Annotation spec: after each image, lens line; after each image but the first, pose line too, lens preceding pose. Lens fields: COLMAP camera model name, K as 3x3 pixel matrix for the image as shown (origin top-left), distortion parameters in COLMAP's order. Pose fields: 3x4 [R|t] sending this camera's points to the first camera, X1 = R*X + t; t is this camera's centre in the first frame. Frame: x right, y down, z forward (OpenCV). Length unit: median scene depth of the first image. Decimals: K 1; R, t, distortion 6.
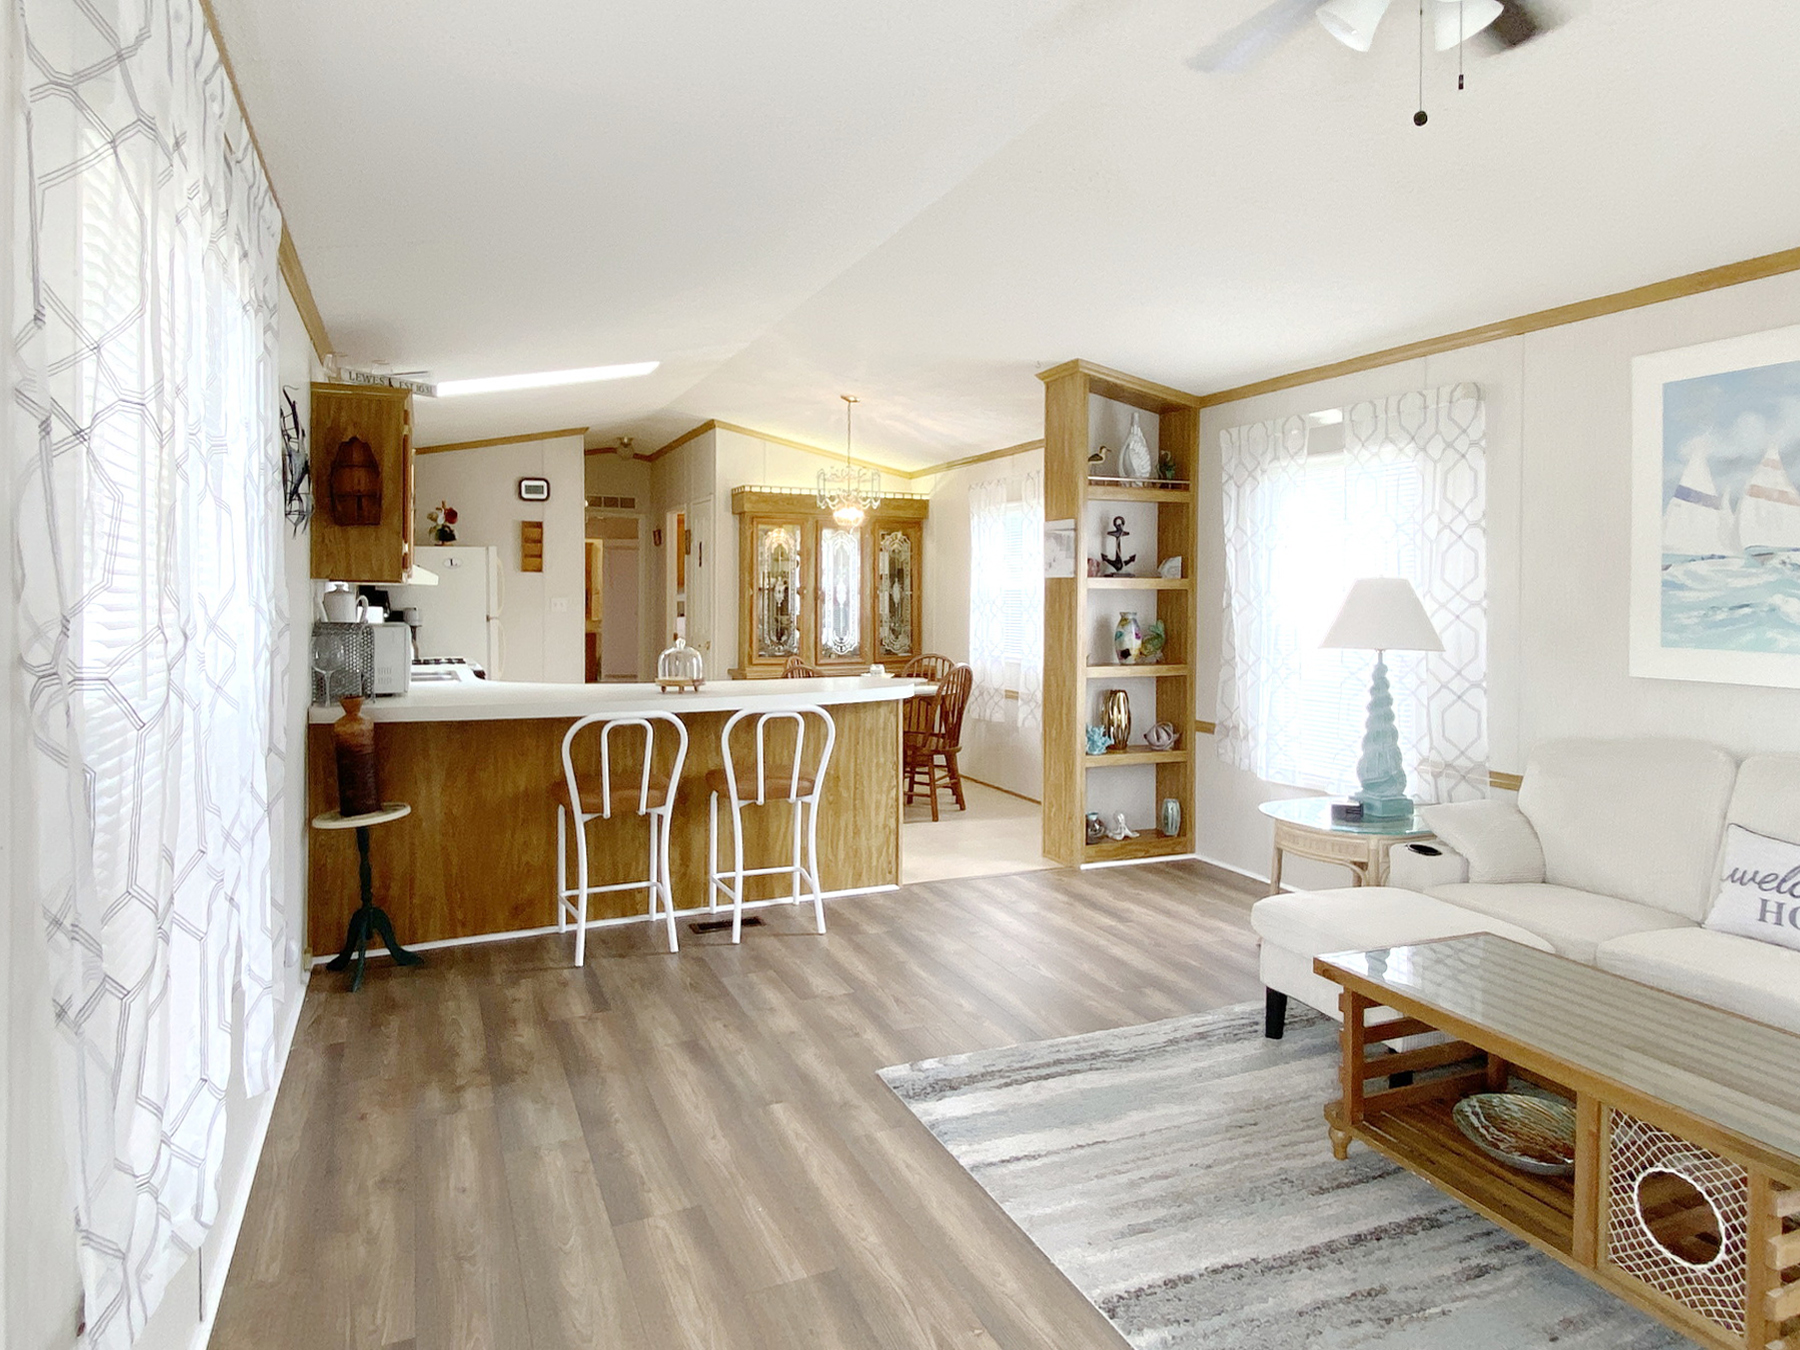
lens RADIAL K [[1047.3, 0, 900.0], [0, 1047.3, 675.0], [0, 0, 1]] dist [0.000996, 0.000014]
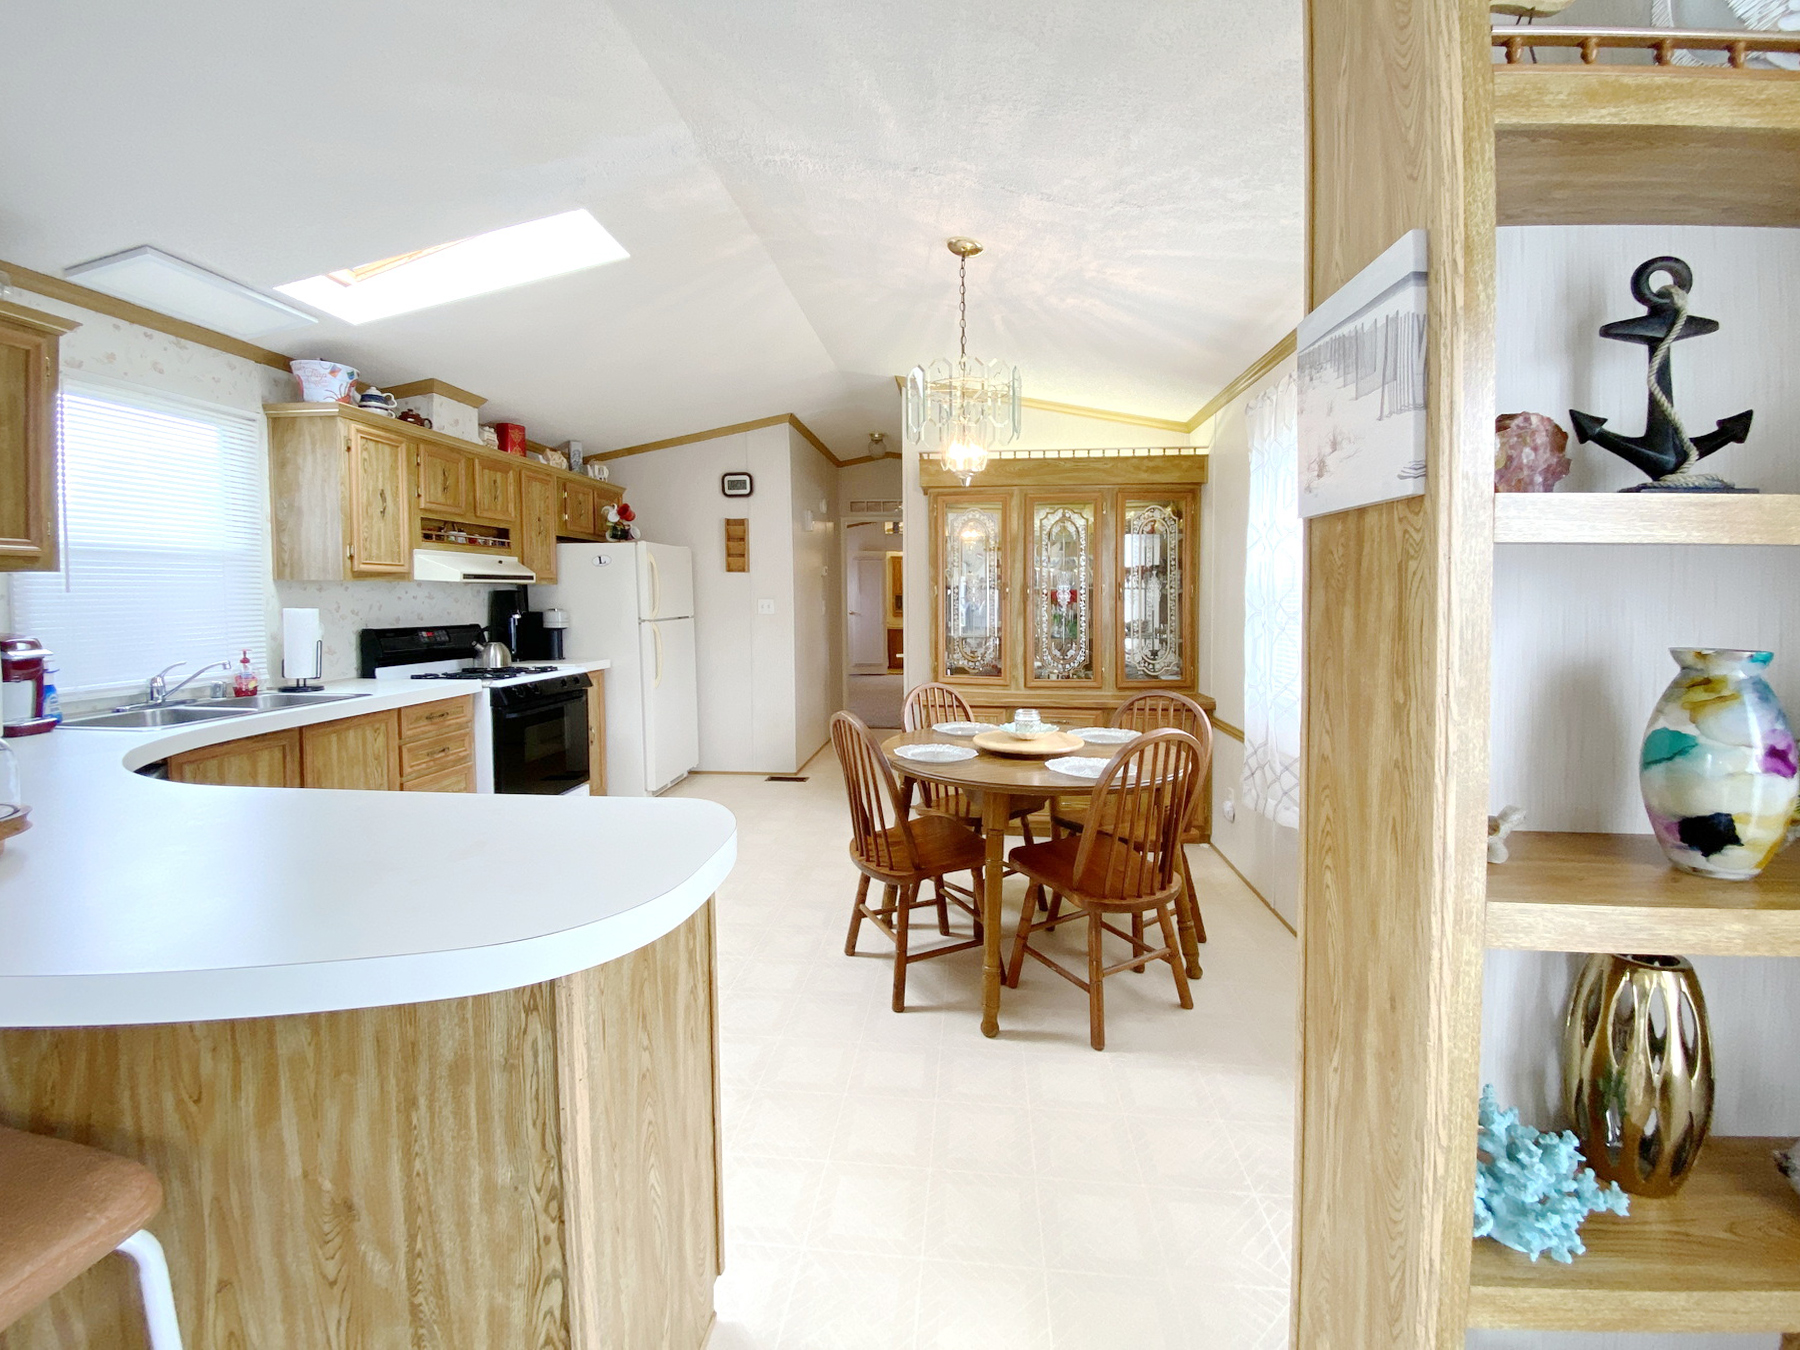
lens RADIAL K [[695.3, 0, 893.6], [0, 695.3, 622.5], [0, 0, 1]] dist [-0.016636, -0.000298]
pose [[0.850138, 0.015195, -0.526341, 0.140752], [-0.038312, 0.998719, -0.033050, -0.053875], [0.525165, 0.048262, 0.849631, 0.774773]]
